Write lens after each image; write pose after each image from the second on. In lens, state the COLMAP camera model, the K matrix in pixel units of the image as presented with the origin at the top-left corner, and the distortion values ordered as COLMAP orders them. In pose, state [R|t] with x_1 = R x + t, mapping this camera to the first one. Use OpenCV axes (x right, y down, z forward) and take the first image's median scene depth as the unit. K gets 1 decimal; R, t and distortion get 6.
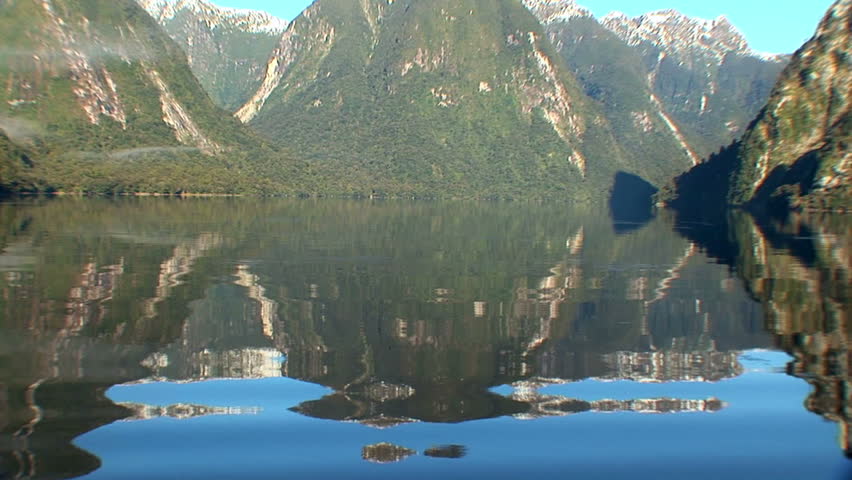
lens RADIAL K [[800.9, 0, 418.4], [0, 800.9, 223.7], [0, 0, 1]] dist [-0.225455, 0.000000]
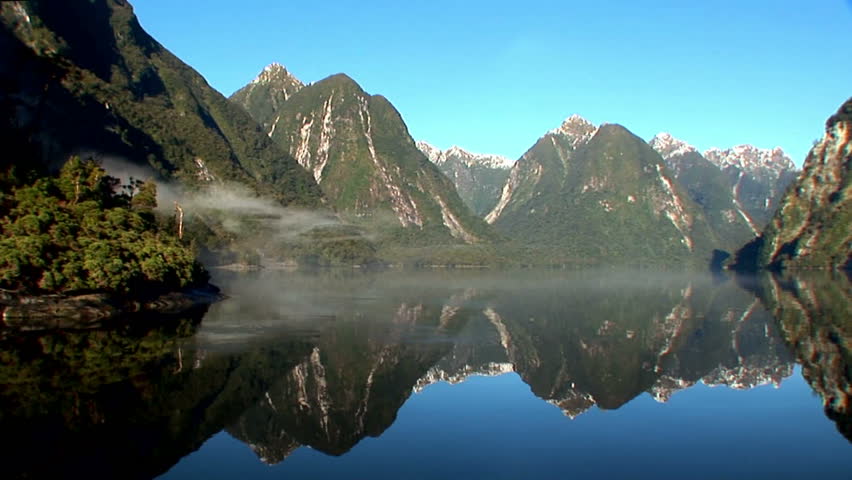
lens RADIAL K [[800.9, 0, 425.6], [0, 800.9, 235.4], [0, 0, 1]] dist [-0.225455, 0.000000]
pose [[0.954860, -0.022638, -0.296192, 0.161022], [0.000545, 0.997224, -0.074461, 0.026894], [0.297055, 0.070938, 0.952222, -0.697422]]
